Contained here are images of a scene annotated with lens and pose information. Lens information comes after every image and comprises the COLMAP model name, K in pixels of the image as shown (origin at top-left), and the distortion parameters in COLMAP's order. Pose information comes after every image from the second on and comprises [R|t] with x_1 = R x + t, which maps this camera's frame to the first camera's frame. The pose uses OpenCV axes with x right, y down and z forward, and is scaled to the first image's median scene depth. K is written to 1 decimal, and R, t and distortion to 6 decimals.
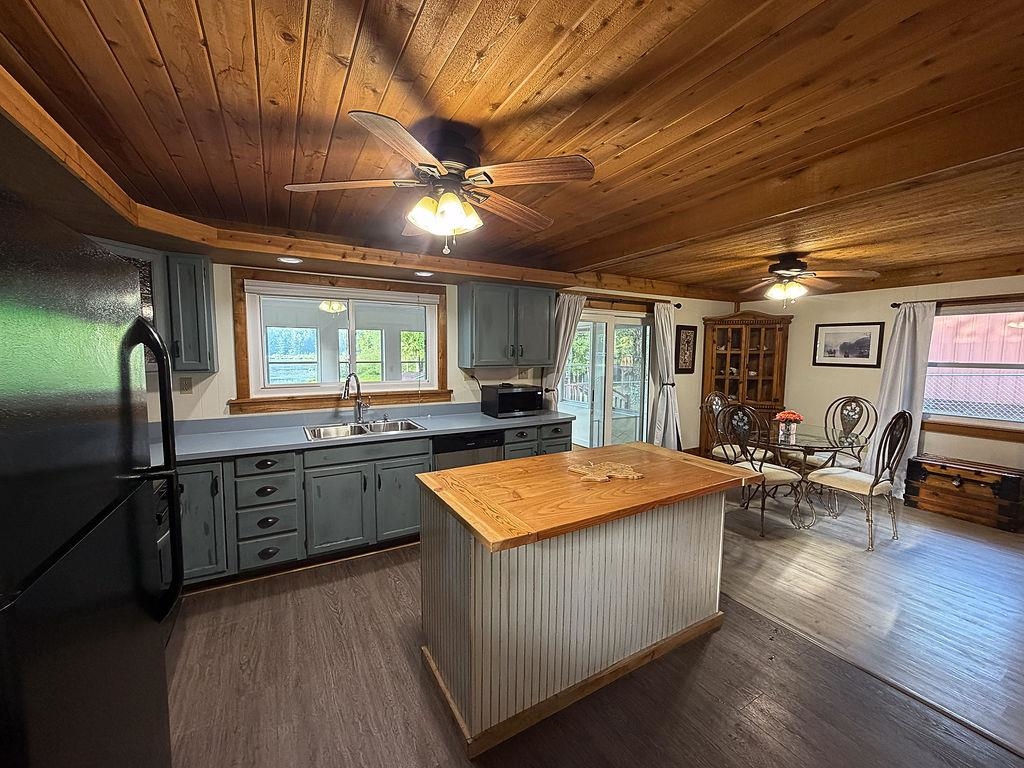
lens RADIAL K [[407.0, 0, 513.4], [0, 407.0, 383.7], [0, 0, 1]] dist [0.003669, -0.000358]
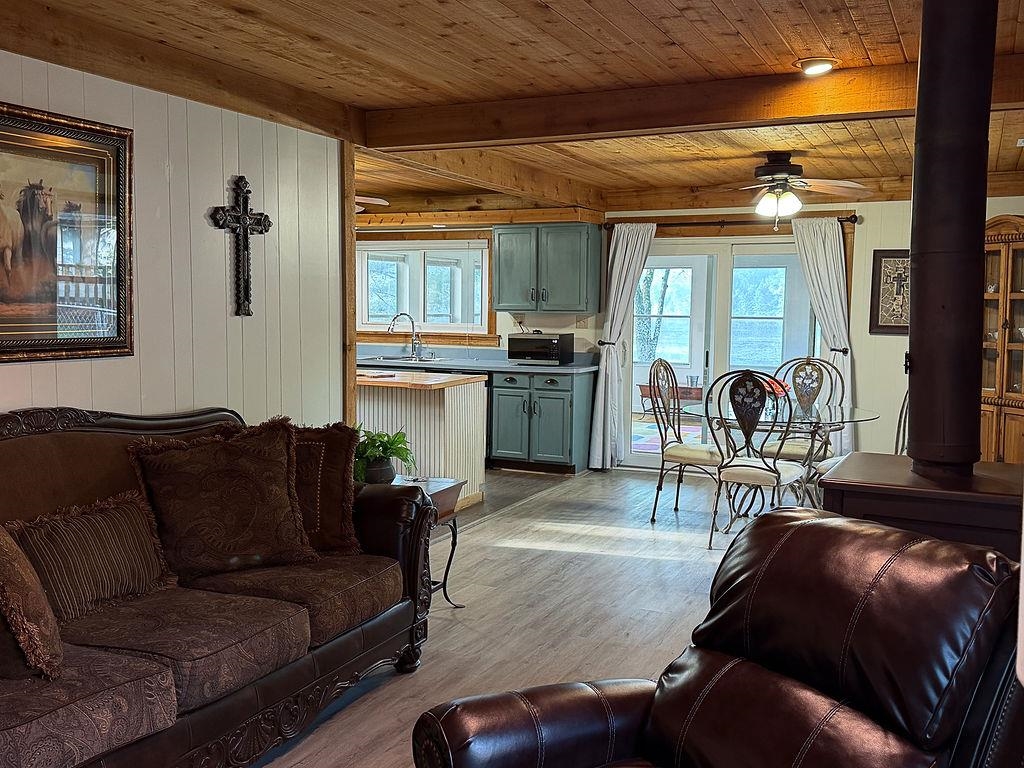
lens RADIAL K [[984.2, 0, 500.0], [0, 984.2, 387.3], [0, 0, 1]] dist [0.060978, 0.000000]
pose [[0.564085, 0.071493, -0.822616, 1.651760], [-0.073691, 0.996628, 0.036085, 0.050354], [0.822422, 0.040264, 0.567452, -0.301810]]
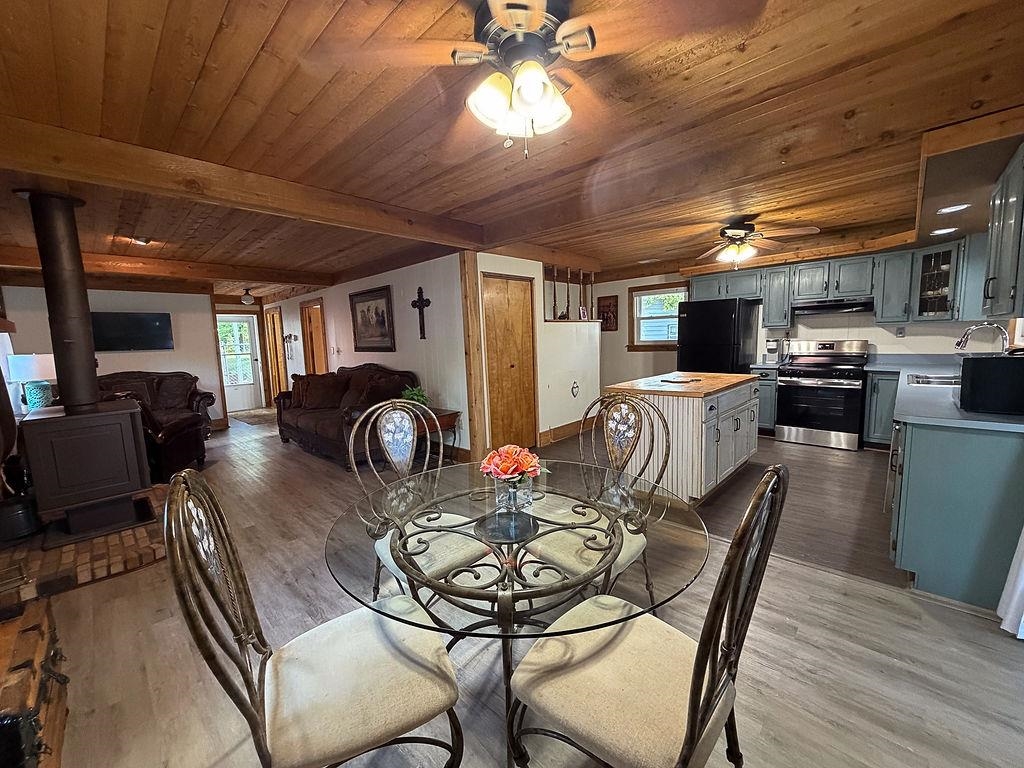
lens RADIAL K [[407.0, 0, 507.8], [0, 407.0, 384.7], [0, 0, 1]] dist [0.003669, -0.000358]
pose [[-0.962170, 0.059692, -0.265829, 0.717038], [0.008488, 0.981798, 0.189741, -0.057499], [0.272317, 0.180307, -0.945163, 1.240409]]
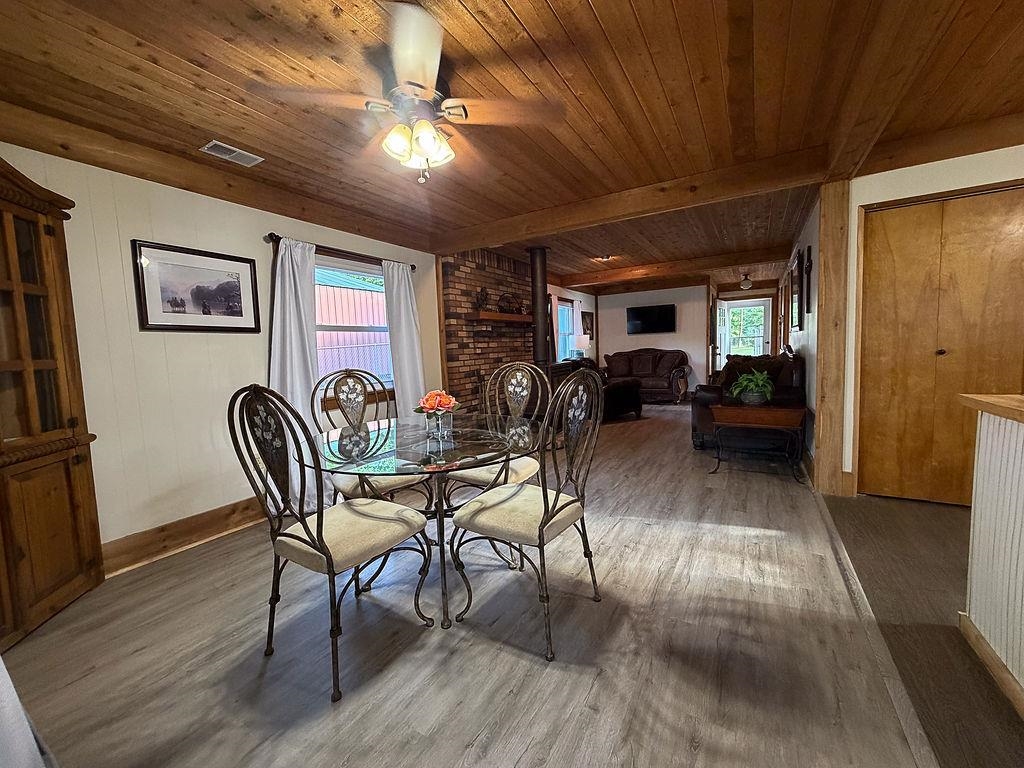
lens RADIAL K [[407.0, 0, 509.4], [0, 407.0, 382.8], [0, 0, 1]] dist [0.003669, -0.000358]
pose [[-0.482710, -0.061447, 0.873622, 0.162208], [0.106065, 0.986091, 0.127963, -0.001812], [-0.869334, 0.154429, -0.469479, 1.074122]]
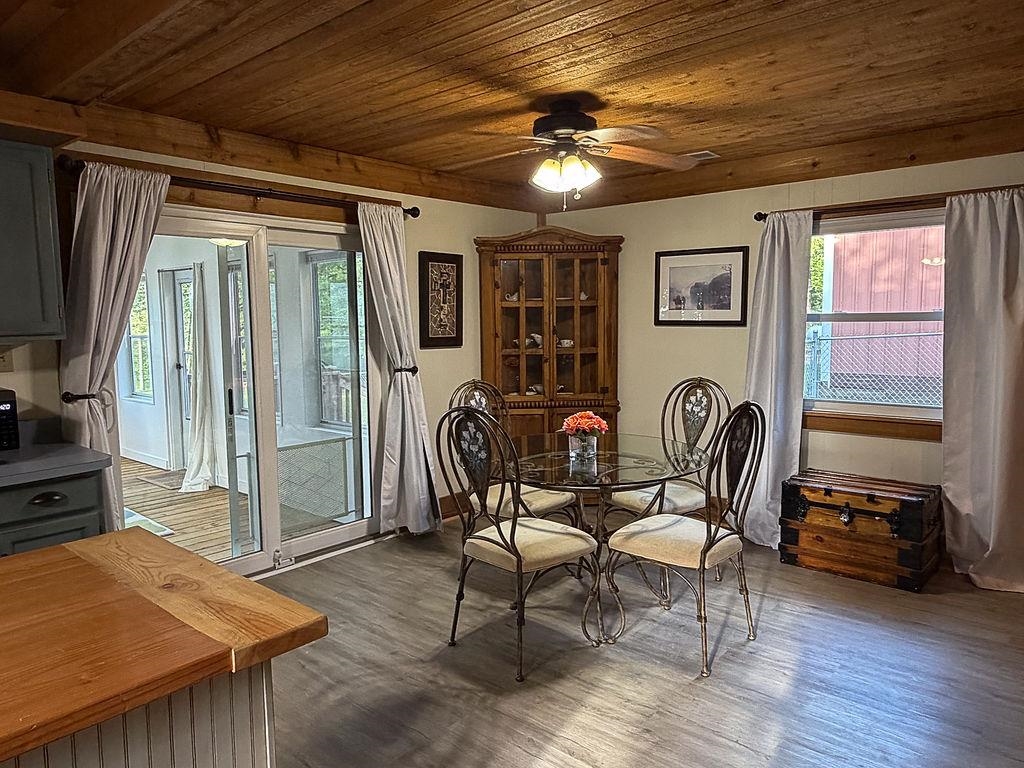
lens RADIAL K [[698.4, 0, 509.2], [0, 698.4, 382.8], [0, 0, 1]] dist [0.003968, -0.000991]
pose [[0.945795, -0.049105, 0.321029, 0.286034], [0.044936, 0.998782, 0.020388, 0.007210], [-0.321639, -0.004857, 0.946850, 0.187167]]
